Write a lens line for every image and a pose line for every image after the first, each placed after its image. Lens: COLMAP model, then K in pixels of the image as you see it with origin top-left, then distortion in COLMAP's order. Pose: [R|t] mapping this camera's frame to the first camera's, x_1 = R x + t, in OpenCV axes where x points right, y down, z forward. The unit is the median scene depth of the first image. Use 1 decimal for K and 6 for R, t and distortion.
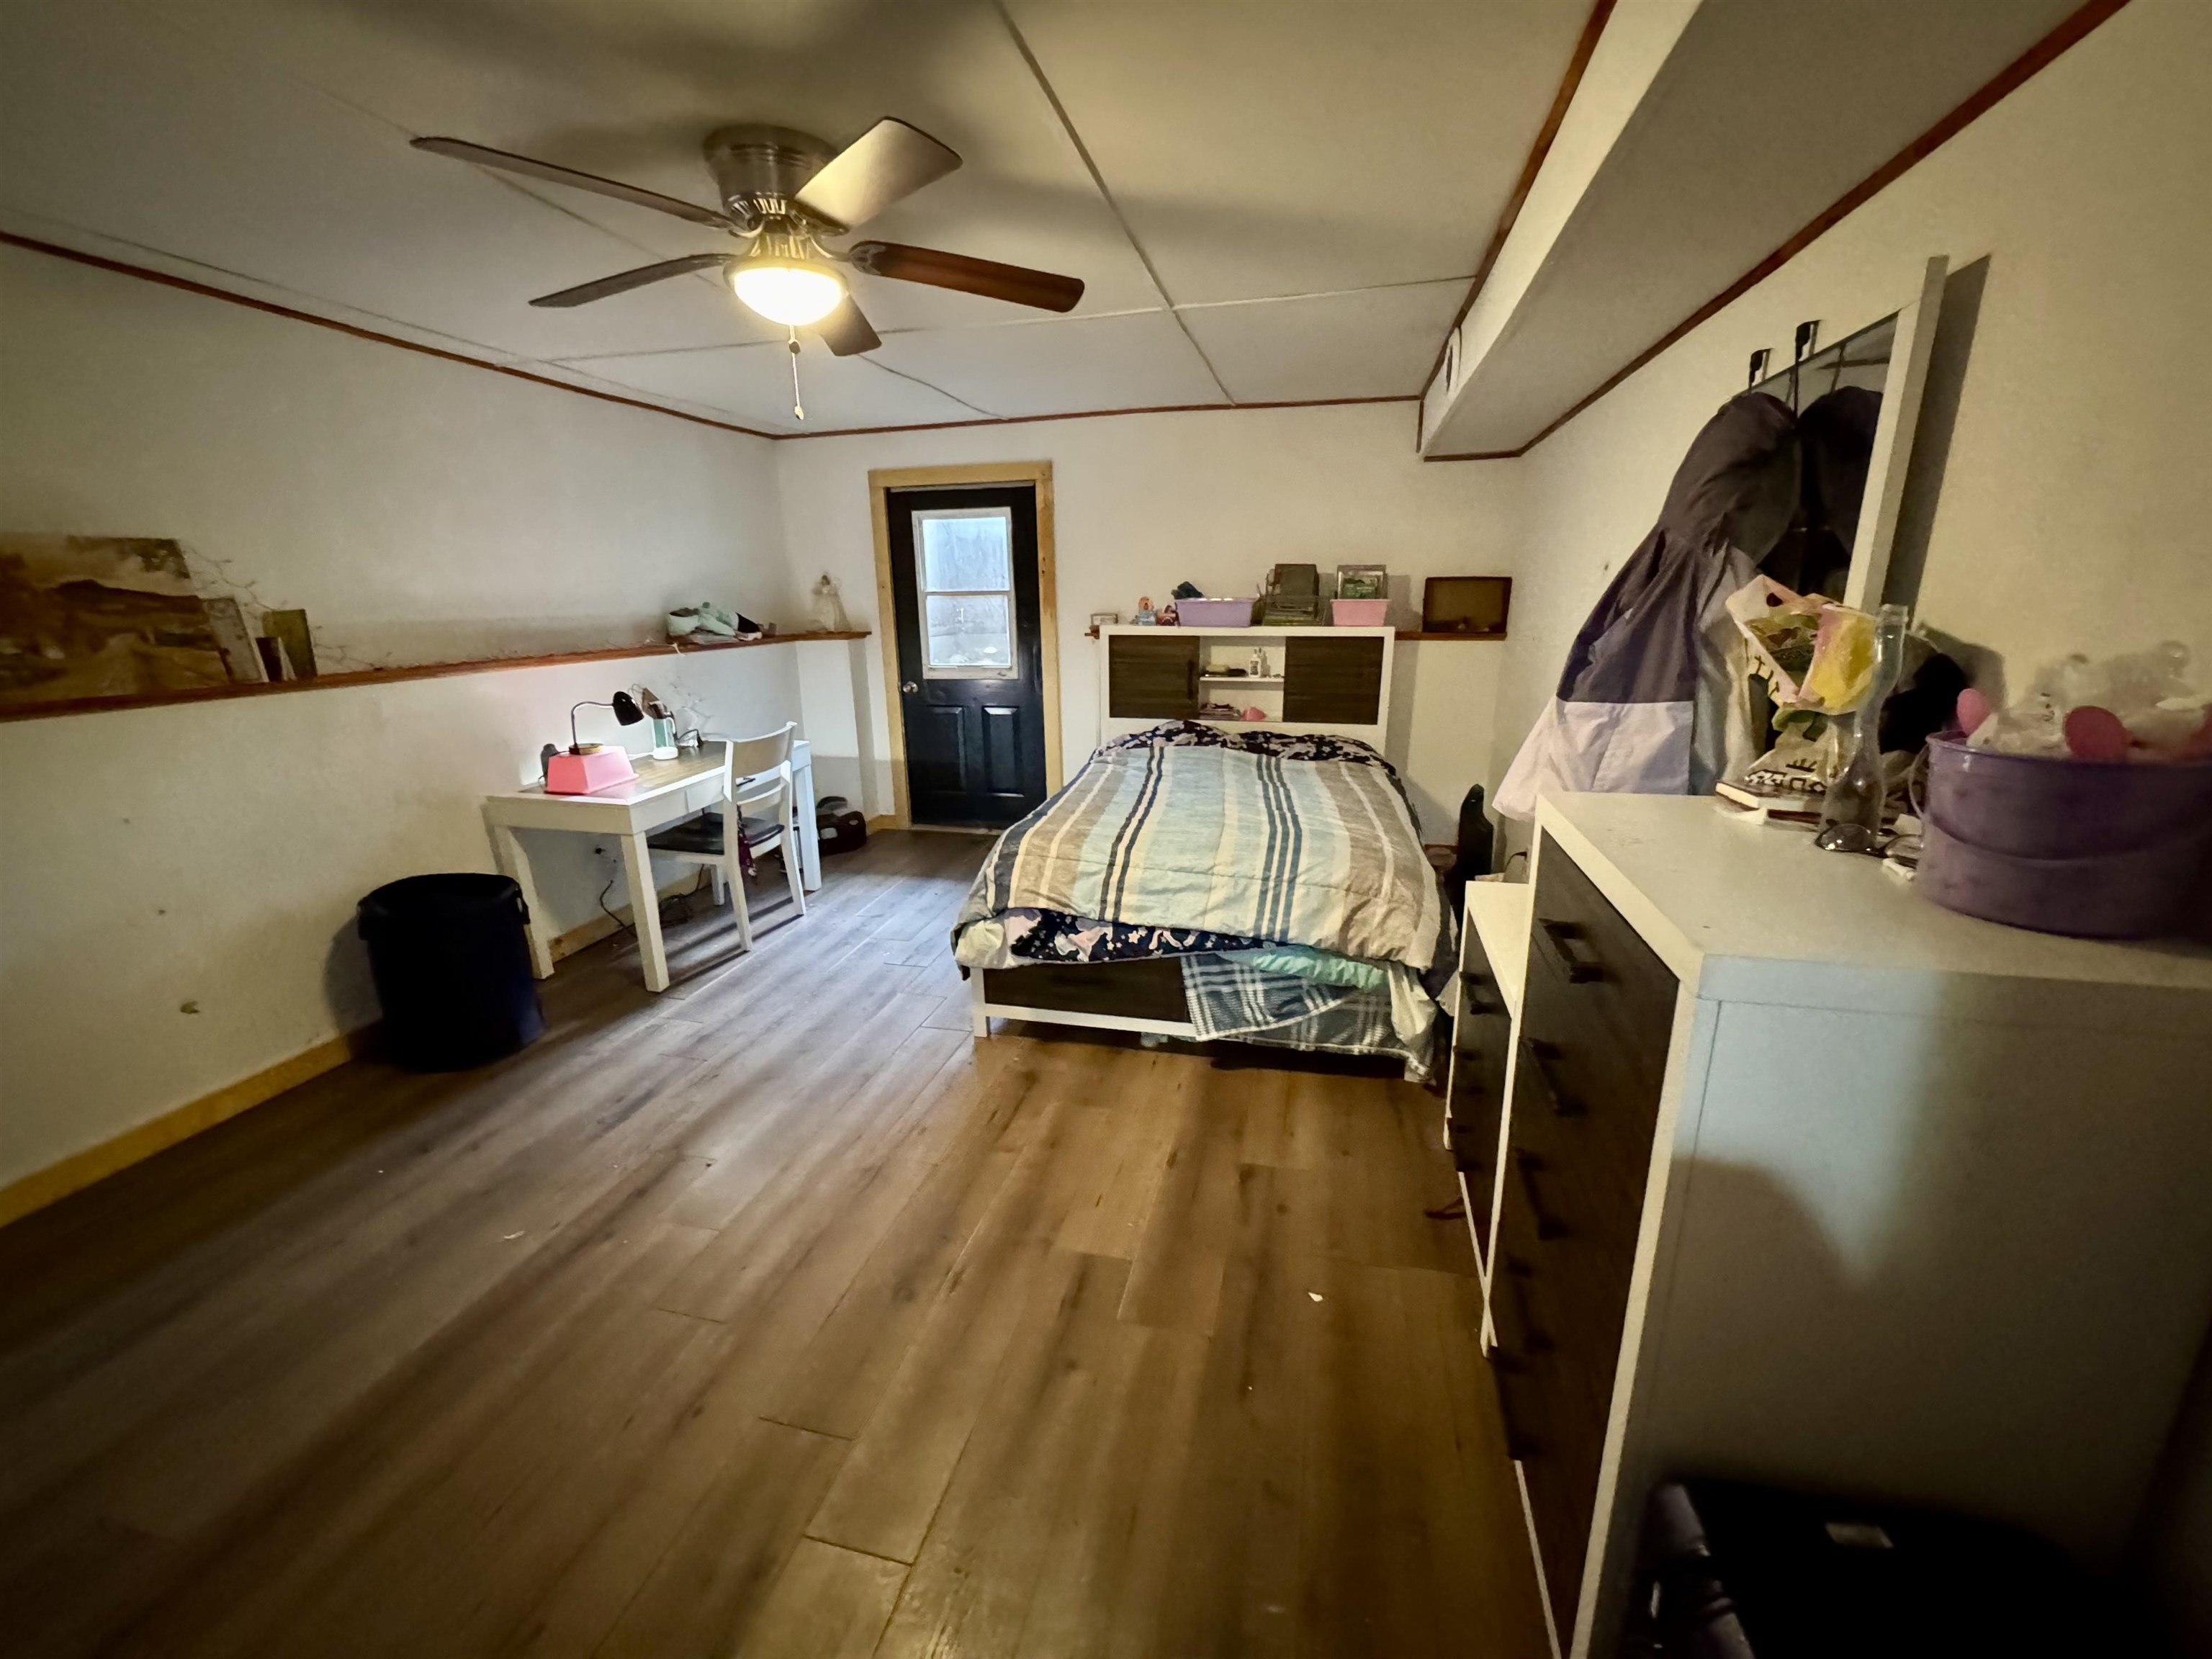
lens RADIAL K [[878.3, 0, 1115.7], [0, 878.3, 832.6], [0, 0, 1]] dist [-0.004423, 0.000714]
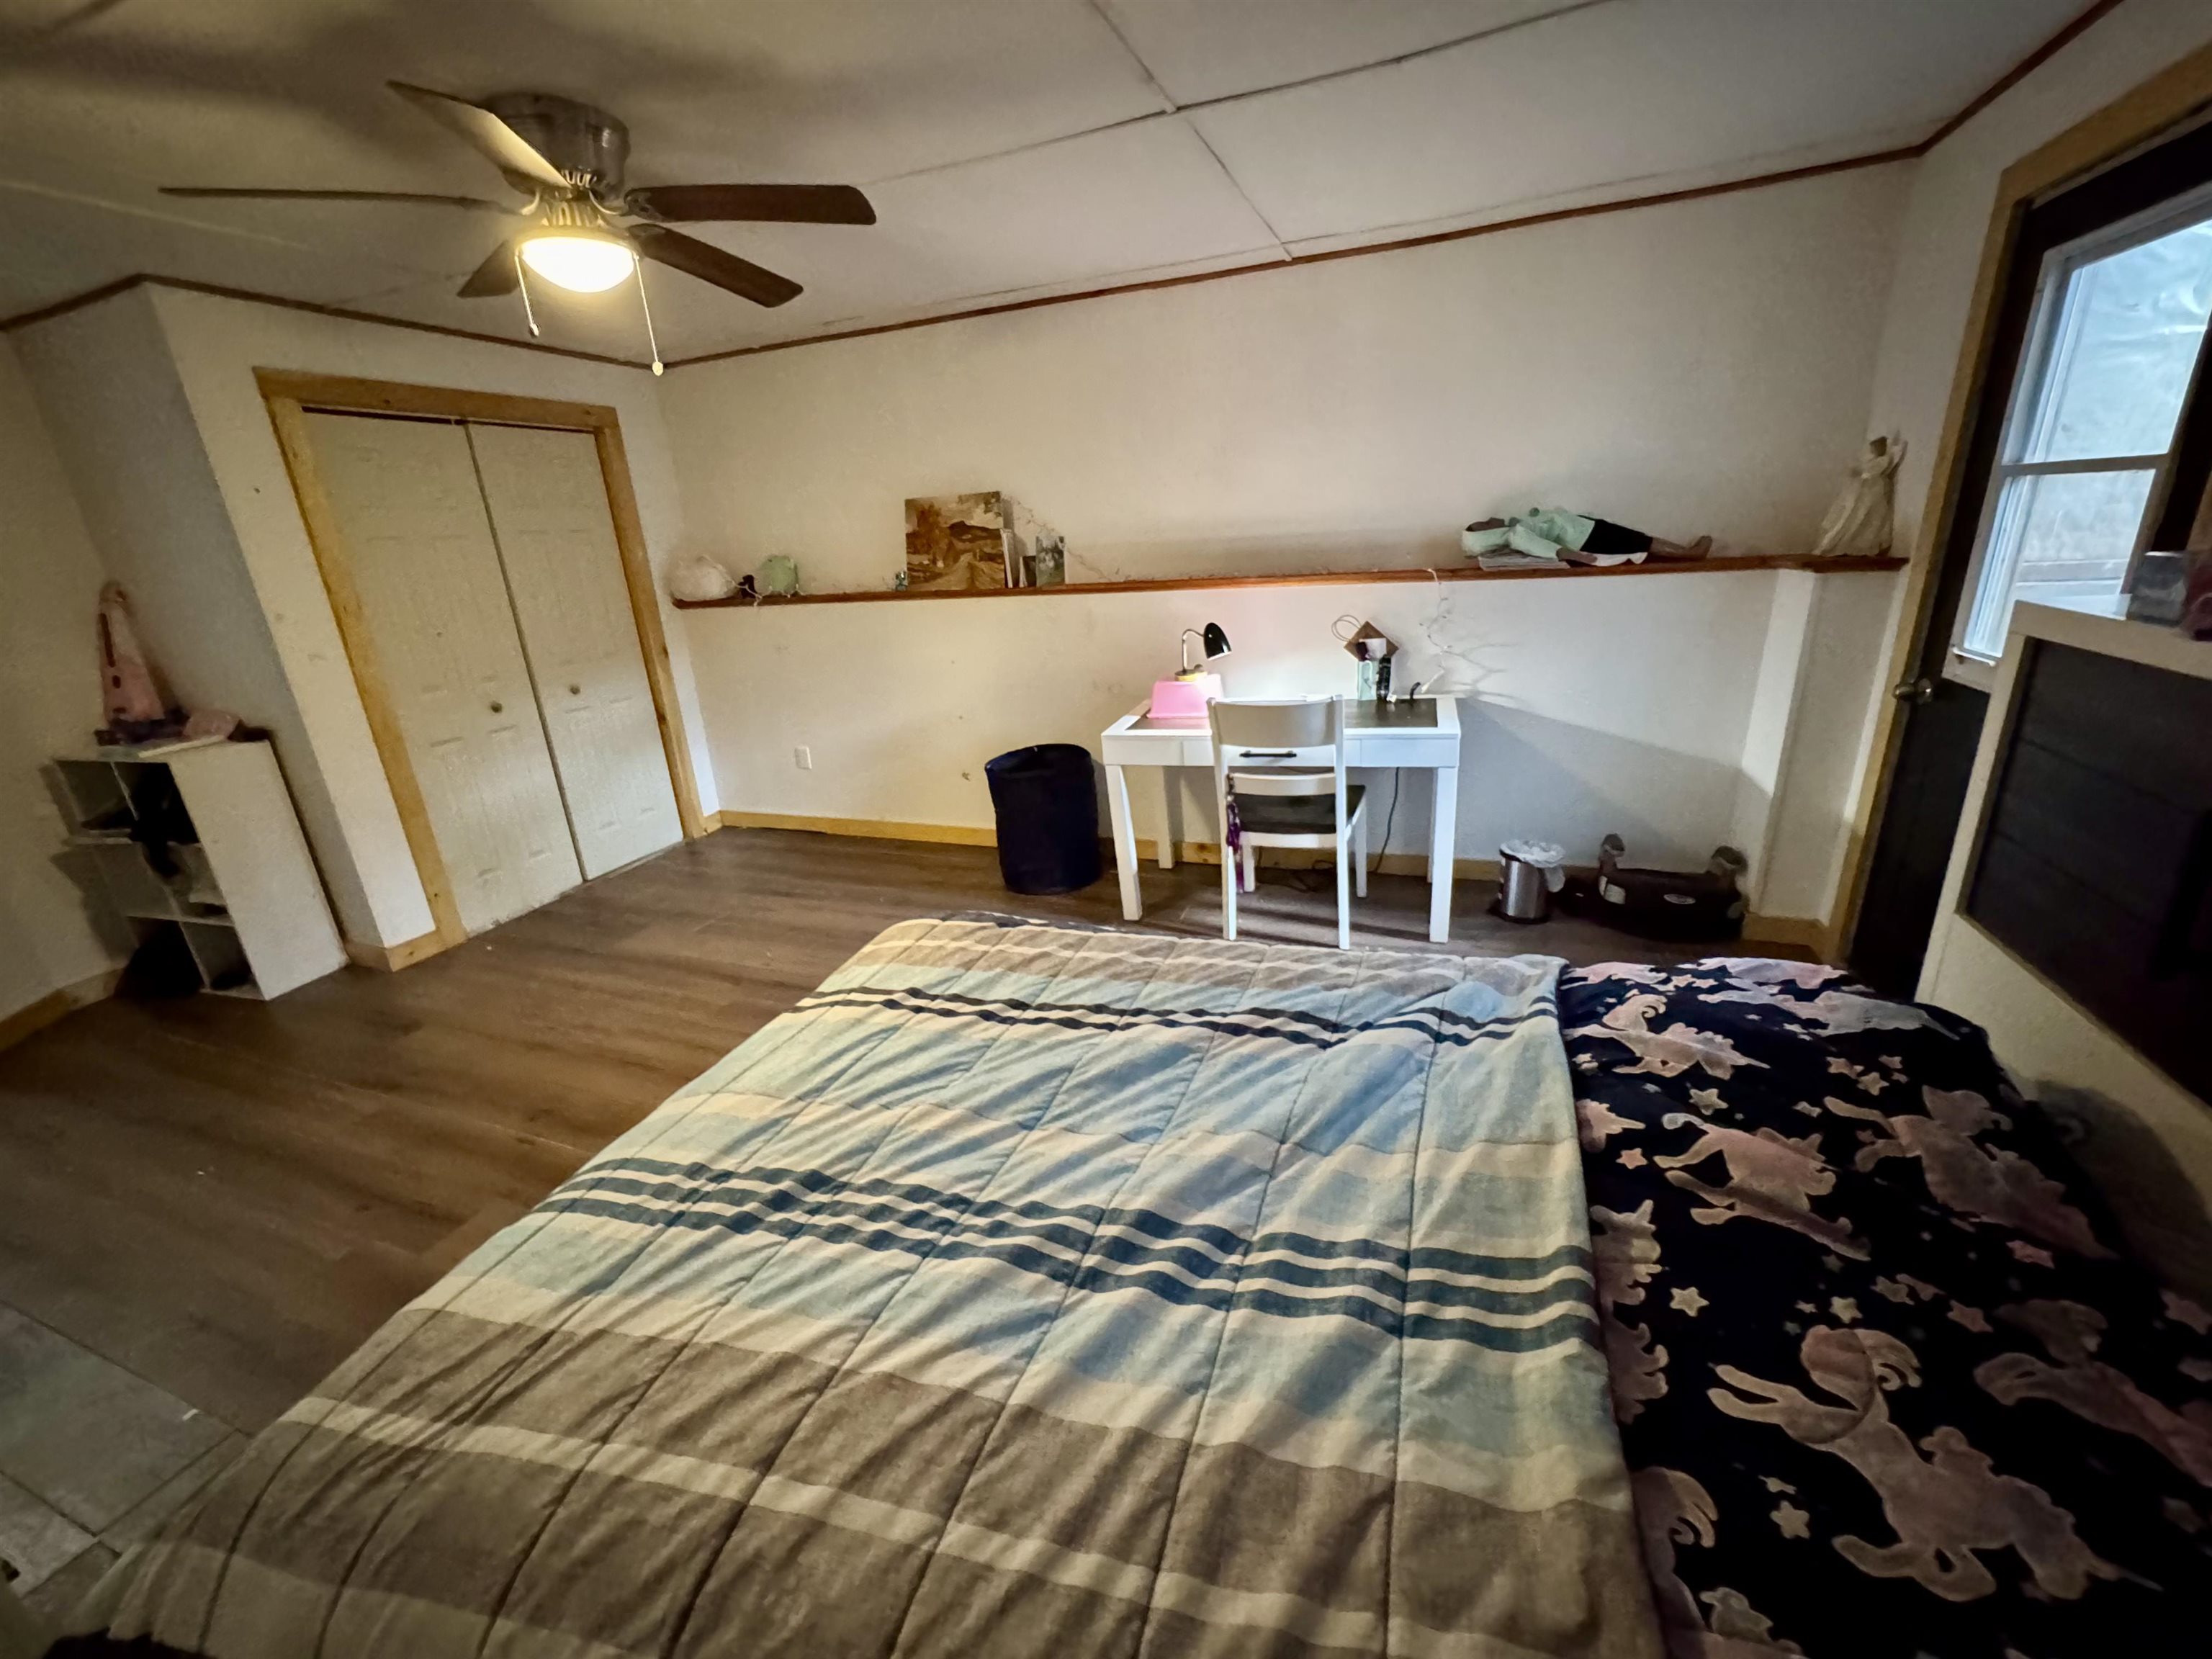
lens RADIAL K [[878.3, 0, 1105.4], [0, 878.3, 837.5], [0, 0, 1]] dist [-0.004423, 0.000714]
pose [[-0.123669, 0.346938, -0.929699, 0.492349], [-0.204109, 0.907964, 0.365978, -0.337121], [0.971105, 0.235020, -0.041474, 1.219433]]
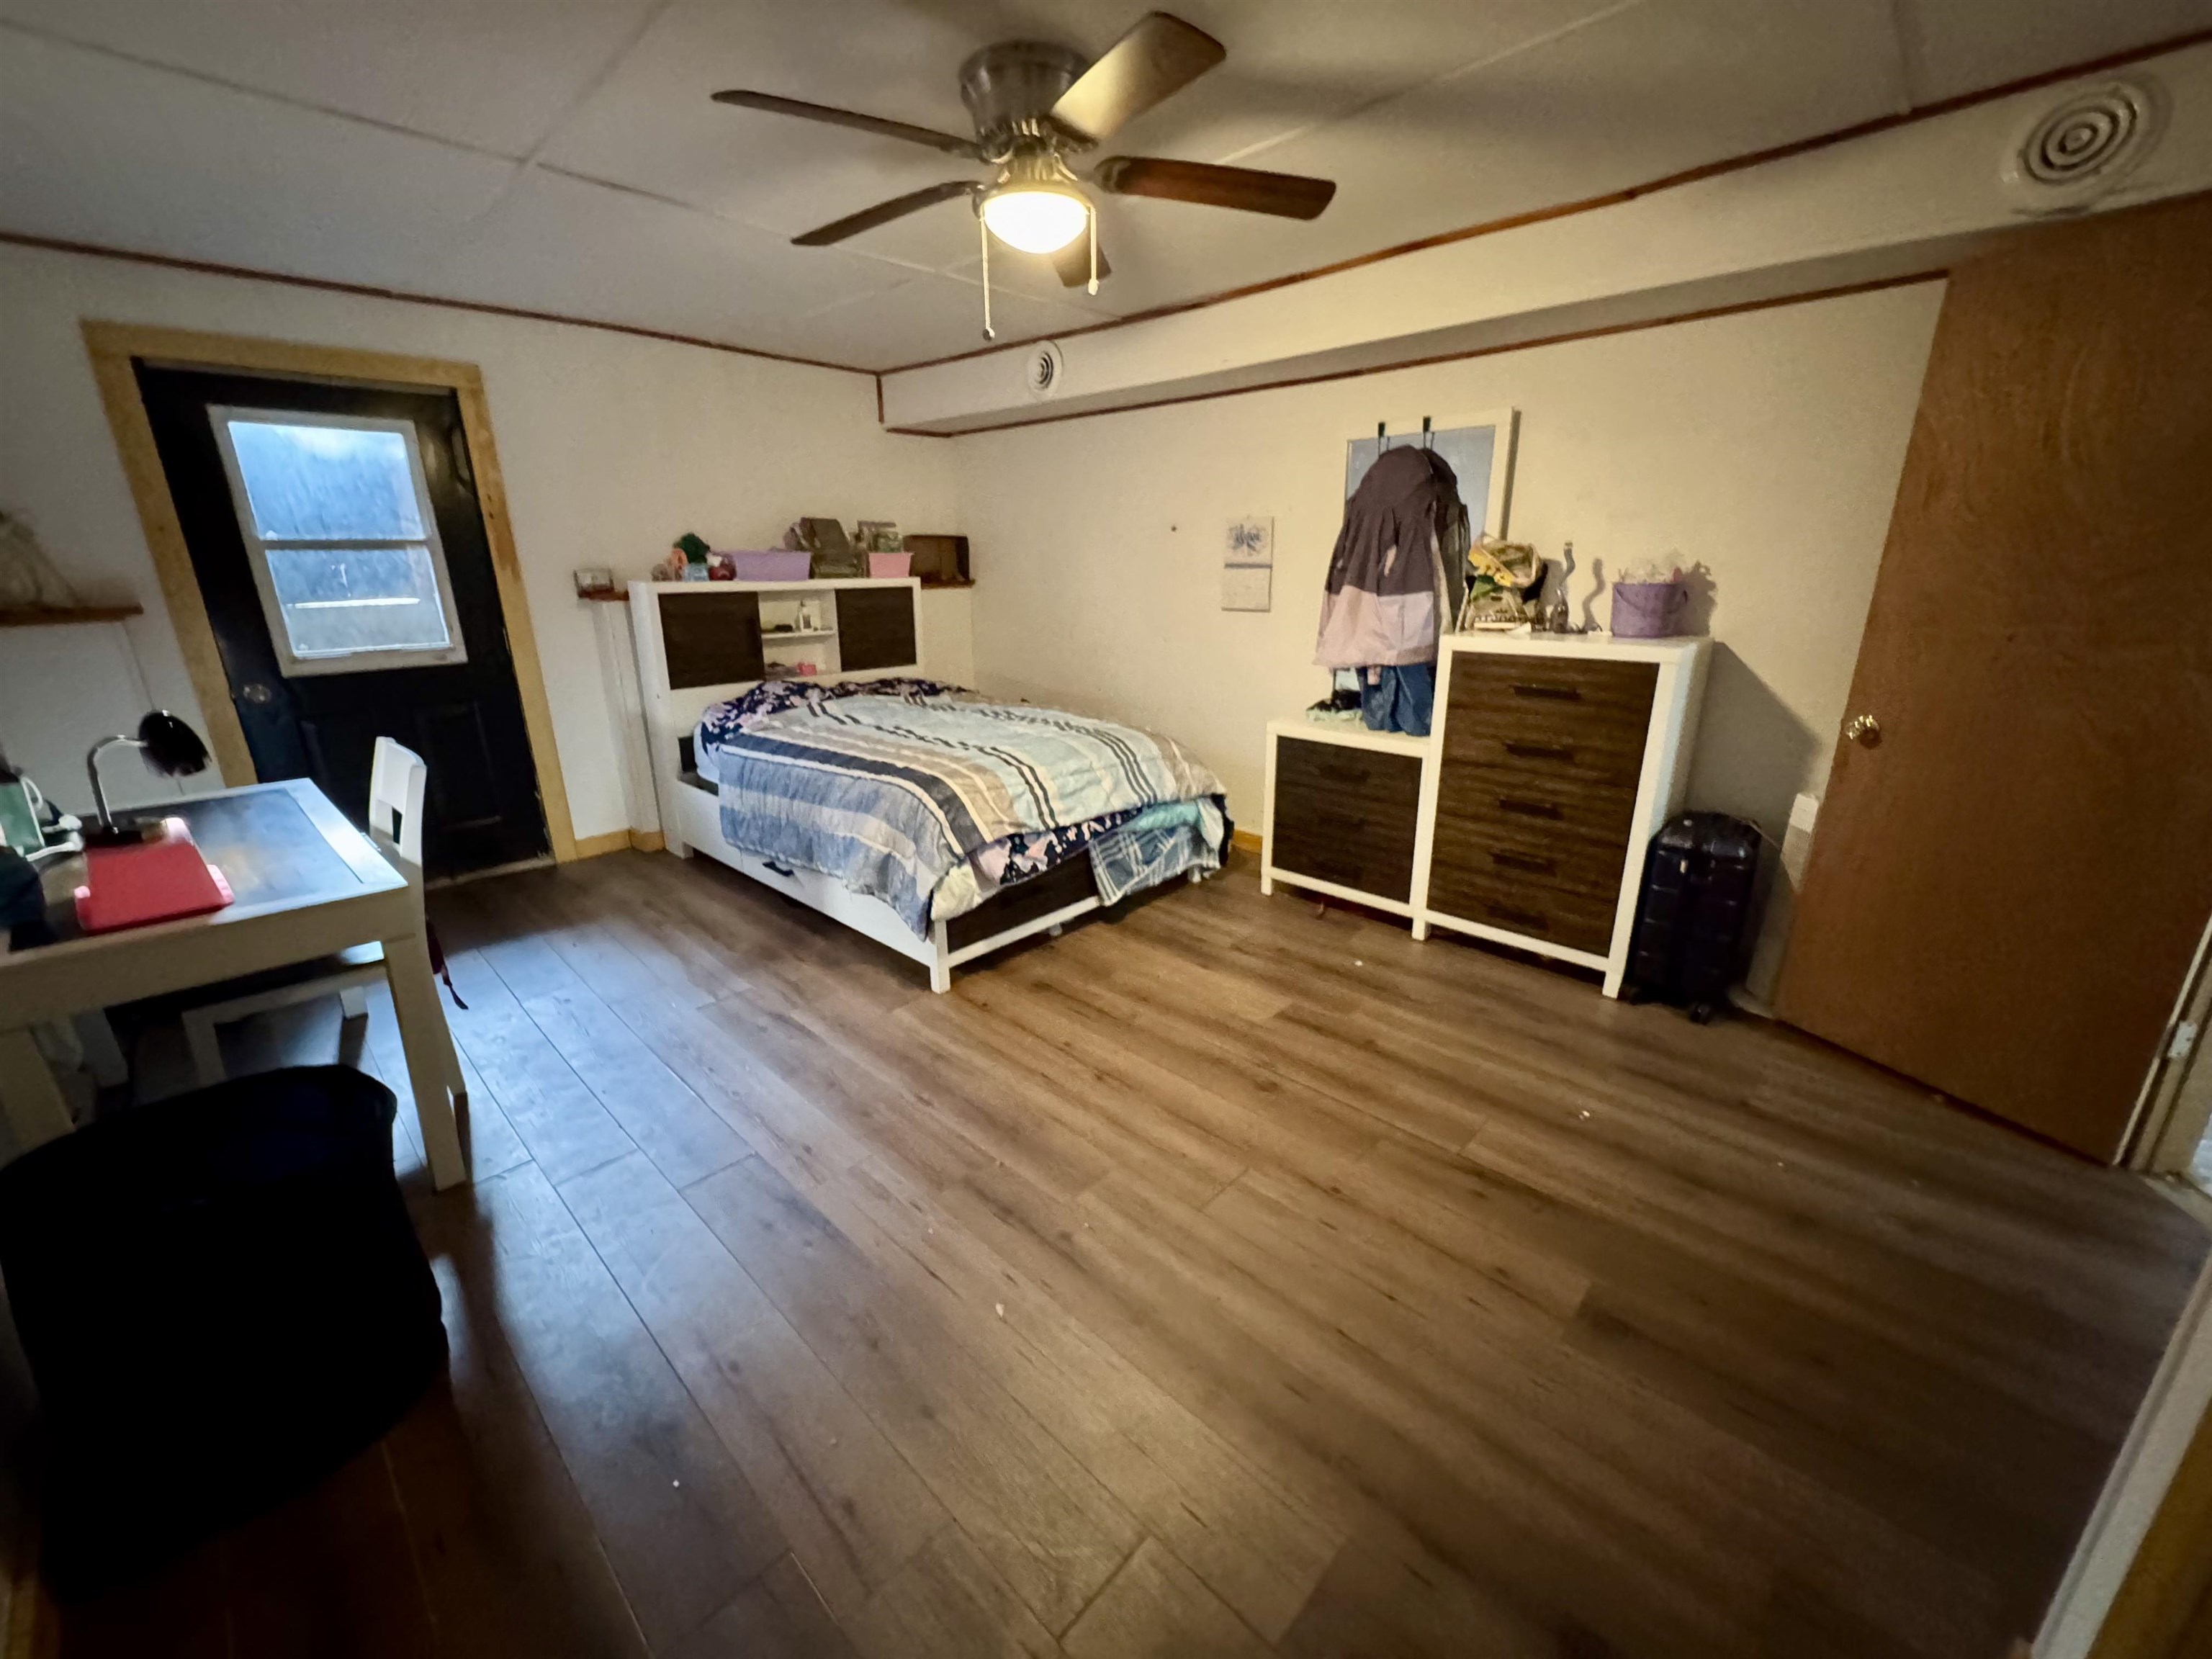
lens RADIAL K [[878.3, 0, 1110.5], [0, 878.3, 828.7], [0, 0, 1]] dist [-0.004423, 0.000714]
pose [[0.496741, -0.251637, 0.830619, -0.907923], [0.229014, 0.961129, 0.154217, -0.056972], [-0.837139, 0.113617, 0.535061, 0.323557]]
